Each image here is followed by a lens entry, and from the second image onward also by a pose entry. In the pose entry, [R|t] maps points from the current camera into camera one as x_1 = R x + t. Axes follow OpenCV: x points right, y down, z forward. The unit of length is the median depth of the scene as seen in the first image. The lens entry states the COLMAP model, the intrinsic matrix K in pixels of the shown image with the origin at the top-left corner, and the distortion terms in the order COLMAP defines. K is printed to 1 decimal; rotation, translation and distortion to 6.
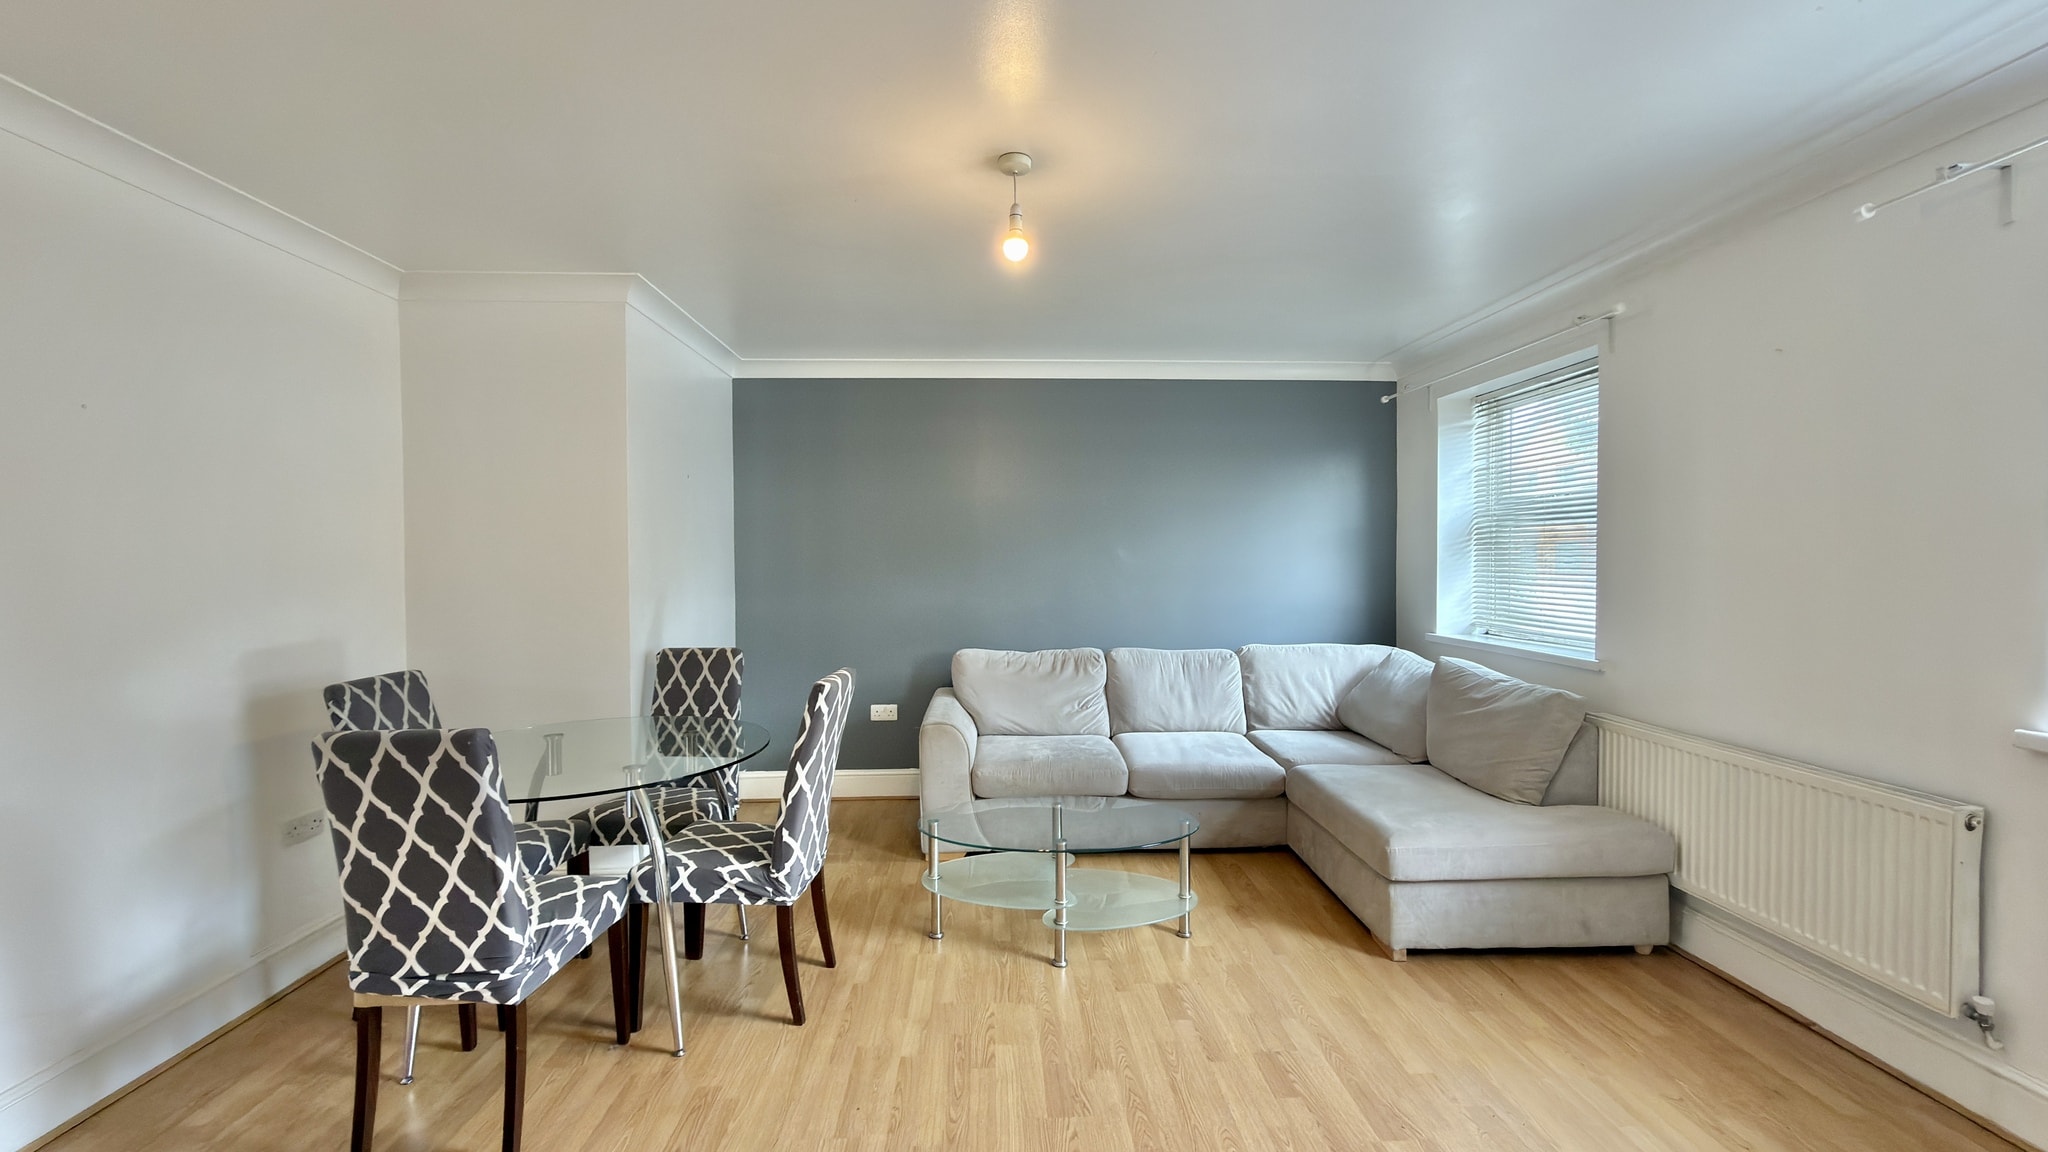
lens RADIAL K [[810.0, 0, 1024.0], [0, 810.0, 576.0], [0, 0, 1]] dist [-0.002253, -0.000558]
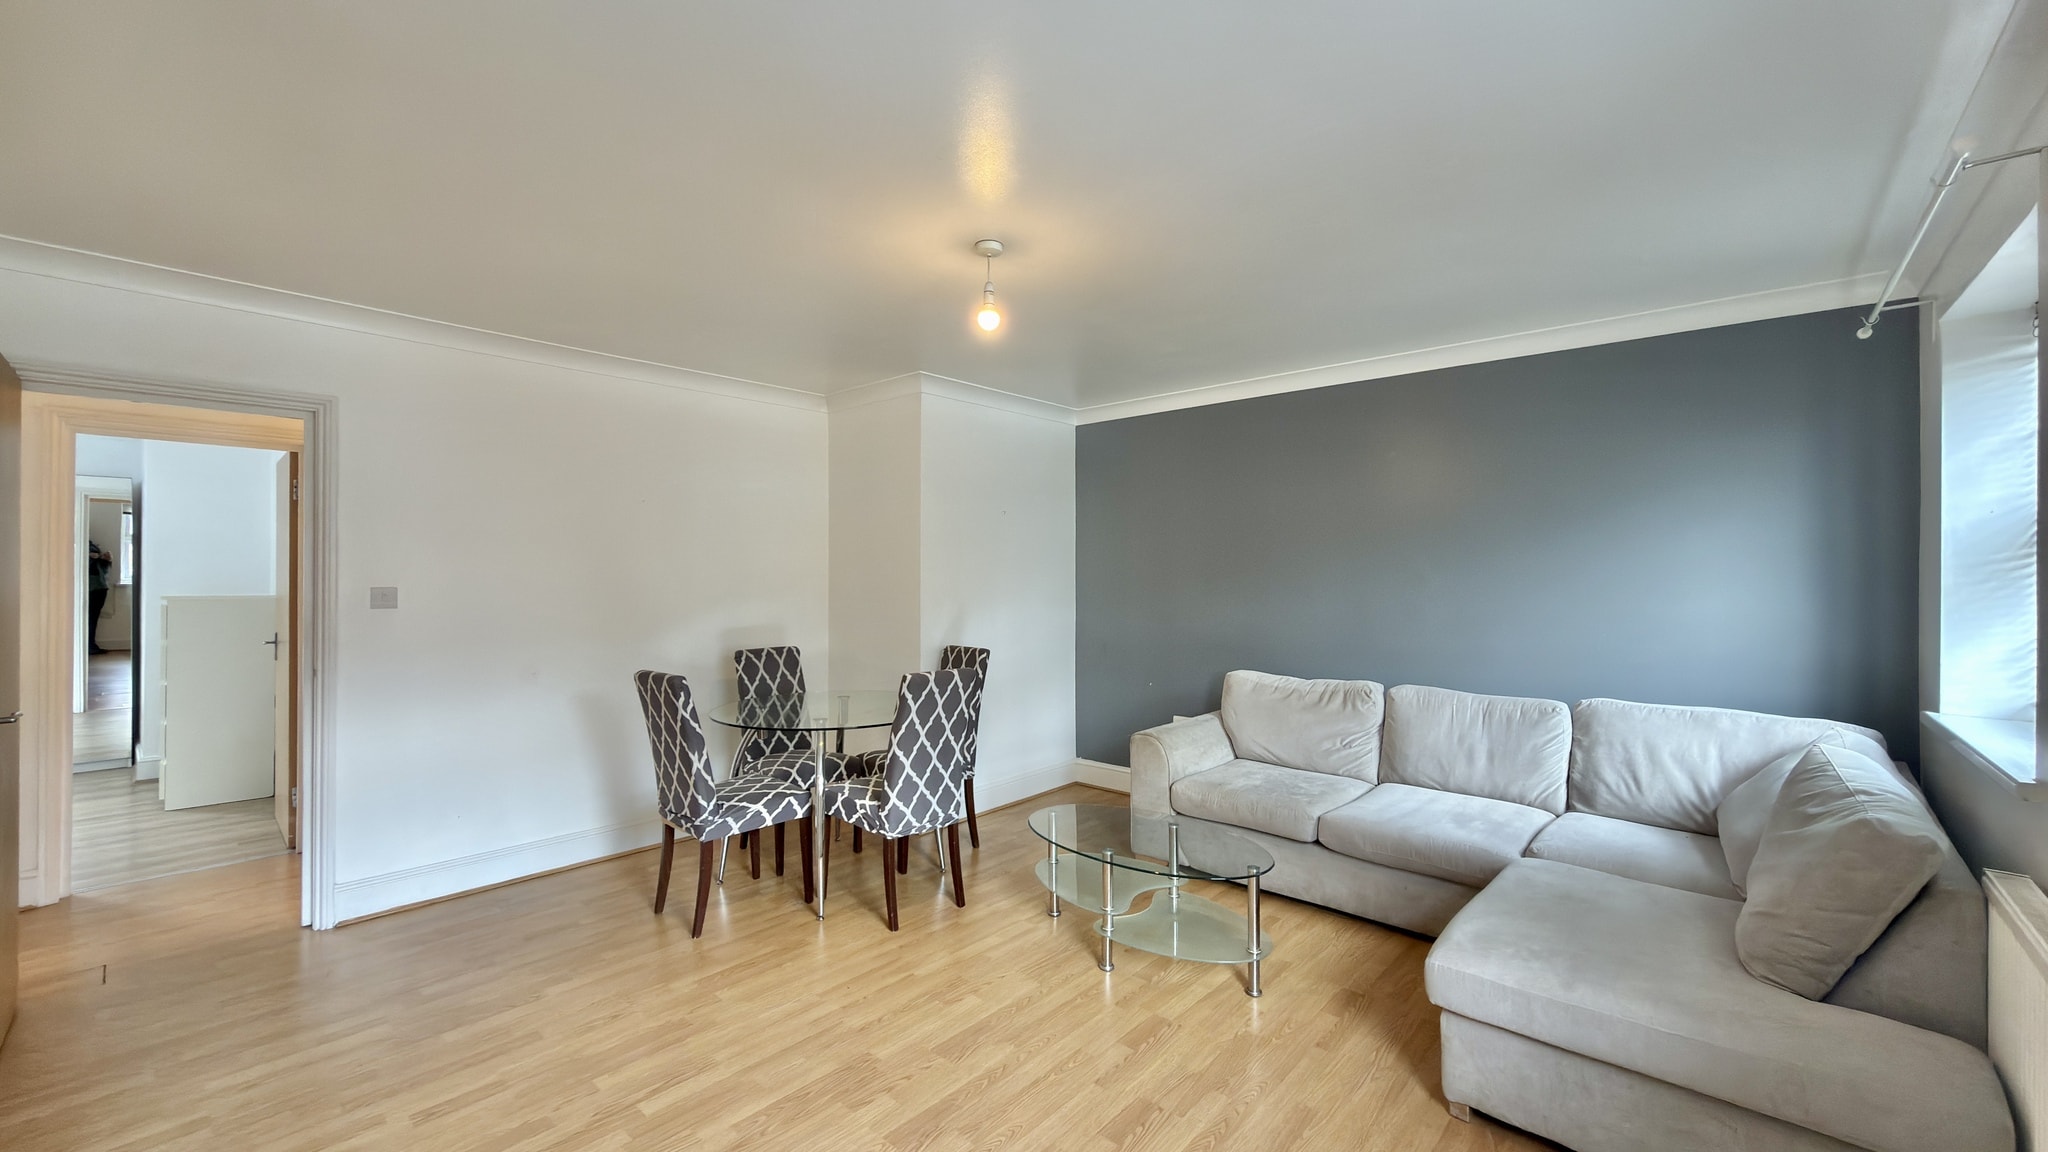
lens RADIAL K [[810.0, 0, 1024.0], [0, 810.0, 576.0], [0, 0, 1]] dist [-0.002253, -0.000558]
pose [[0.716788, 0.007486, -0.697251, 0.589816], [-0.019273, 0.999773, -0.009079, -0.015492], [0.697025, 0.019946, 0.716770, 0.136006]]
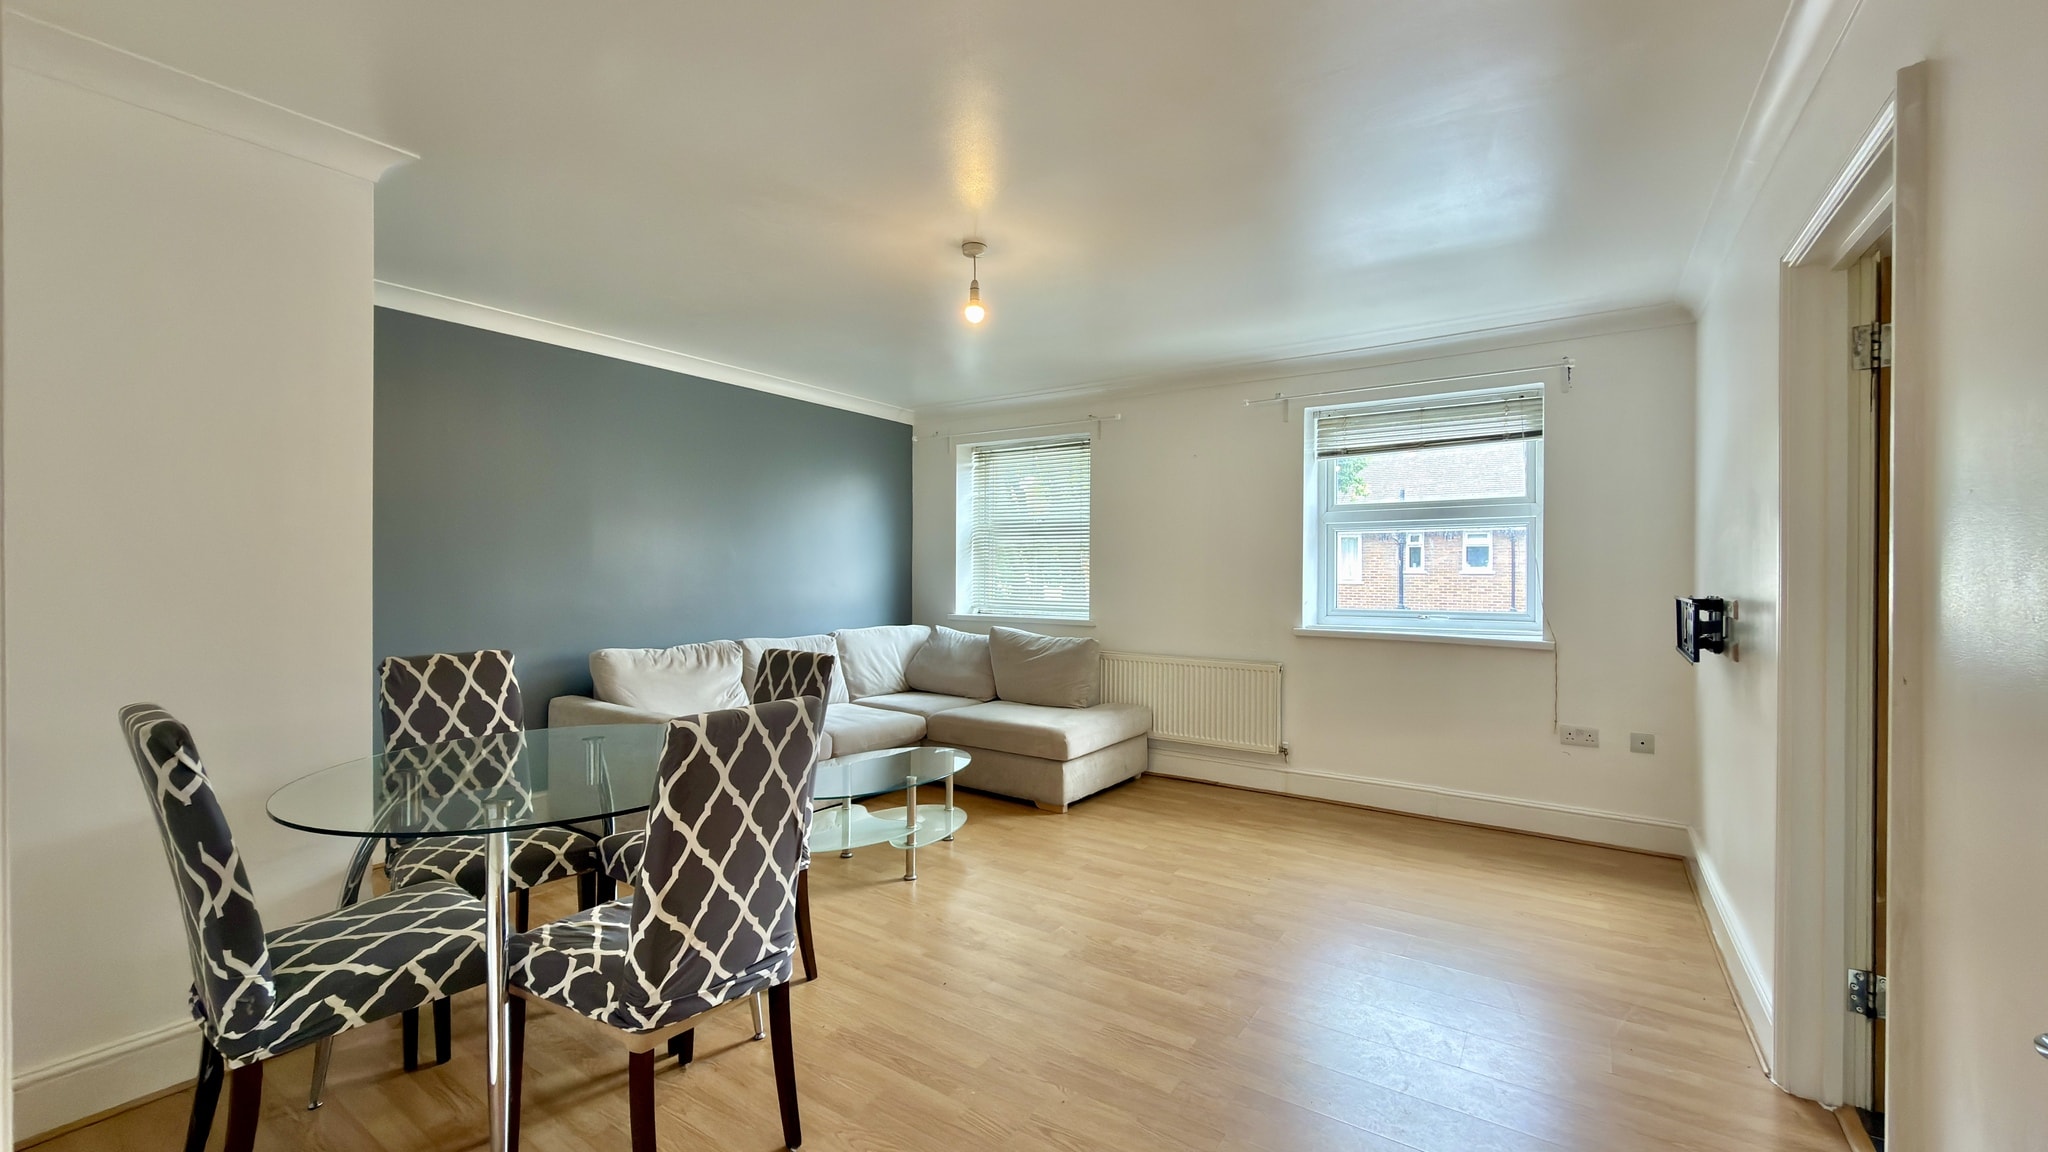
lens RADIAL K [[810.2, 0, 1018.5], [0, 810.2, 573.4], [0, 0, 1]] dist [-0.021097, -0.000128]
pose [[0.608034, 0.005031, 0.793895, -0.704560], [0.008184, 0.999887, -0.012604, 0.026729], [-0.793869, 0.014161, 0.607924, 0.096668]]
